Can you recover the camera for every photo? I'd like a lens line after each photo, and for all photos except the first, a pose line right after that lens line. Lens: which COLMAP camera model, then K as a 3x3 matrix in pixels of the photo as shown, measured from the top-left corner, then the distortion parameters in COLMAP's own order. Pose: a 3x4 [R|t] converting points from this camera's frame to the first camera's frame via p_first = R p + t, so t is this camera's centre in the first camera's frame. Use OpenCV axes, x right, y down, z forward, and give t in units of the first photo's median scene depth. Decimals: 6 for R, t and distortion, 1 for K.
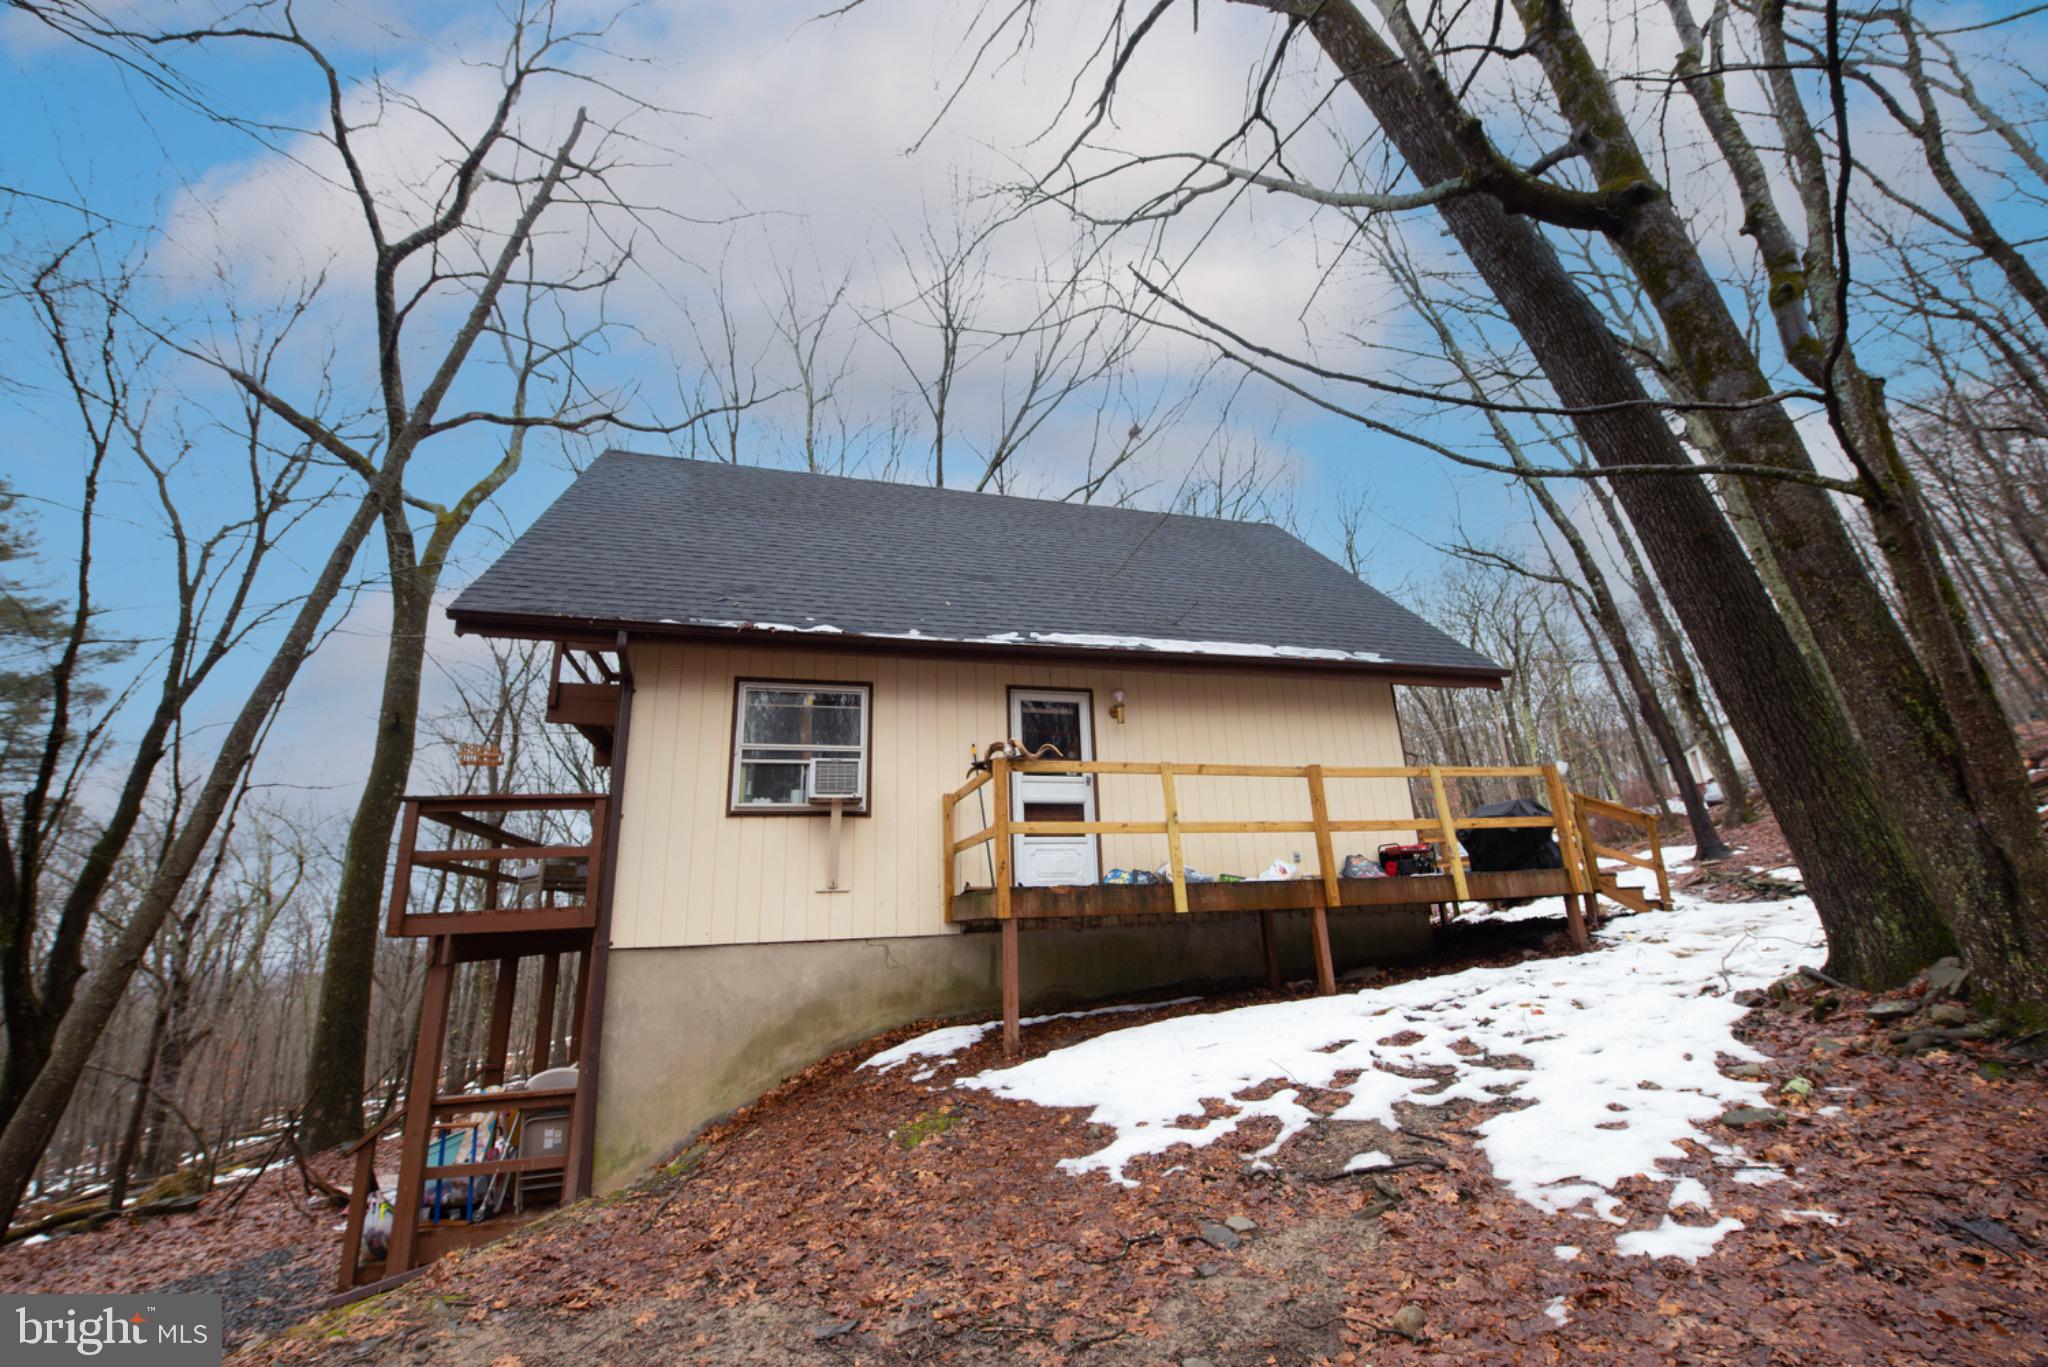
lens RADIAL K [[815.2, 0, 1030.4], [0, 815.2, 682.9], [0, 0, 1]] dist [-0.014554, -0.002804]
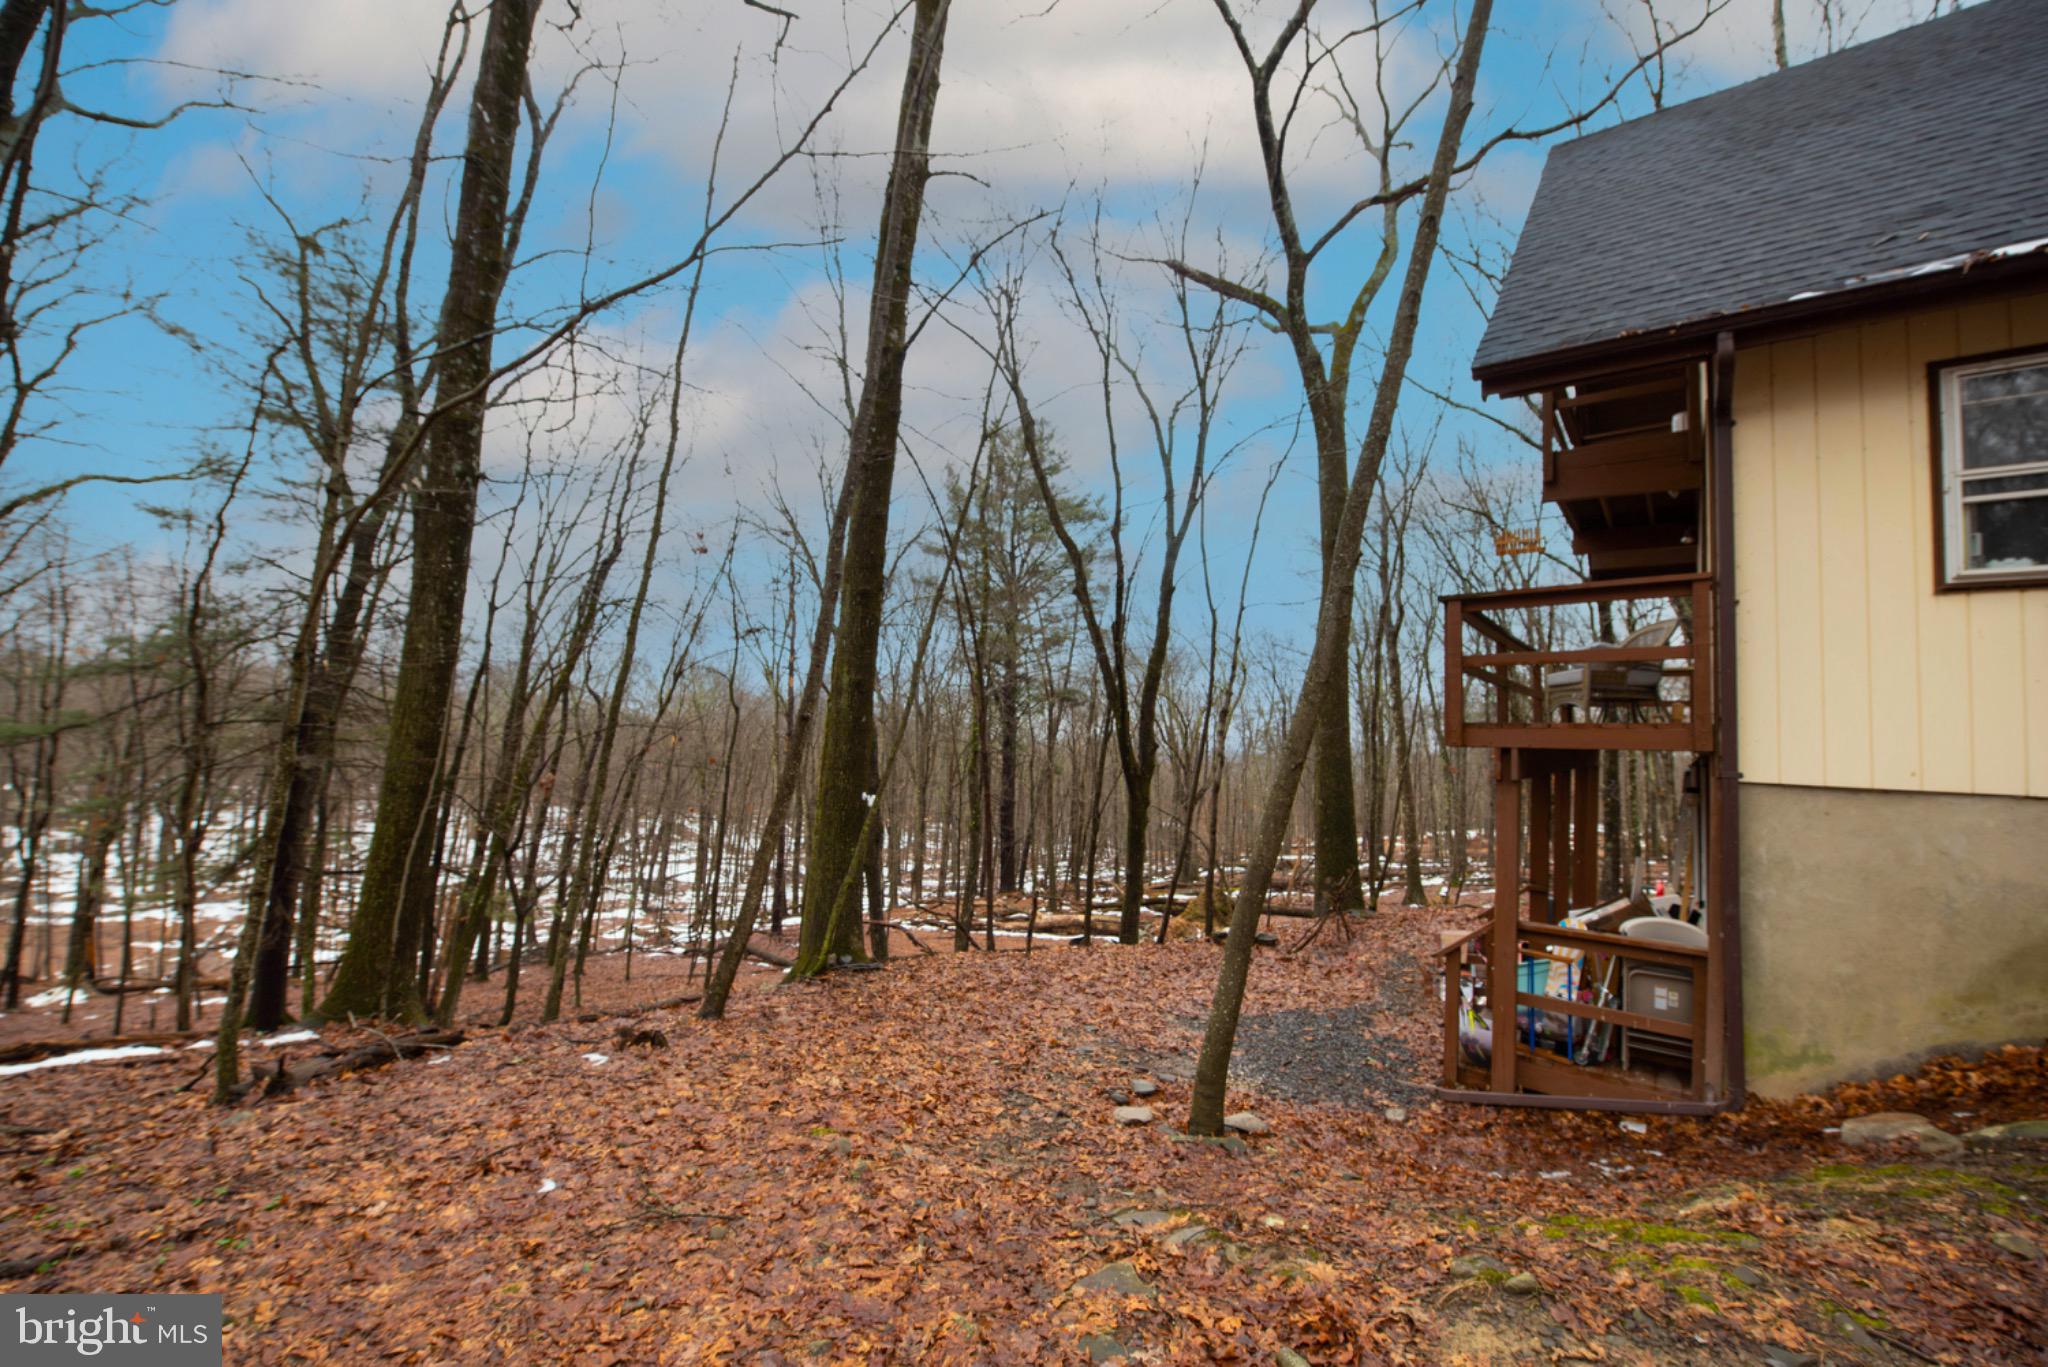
lens RADIAL K [[815.2, 0, 1030.4], [0, 815.2, 682.9], [0, 0, 1]] dist [-0.014554, -0.002804]
pose [[0.568849, 0.015638, -0.822293, -0.268677], [0.175582, 0.974460, 0.139996, 0.025266], [0.803481, -0.224017, 0.551575, 0.098852]]
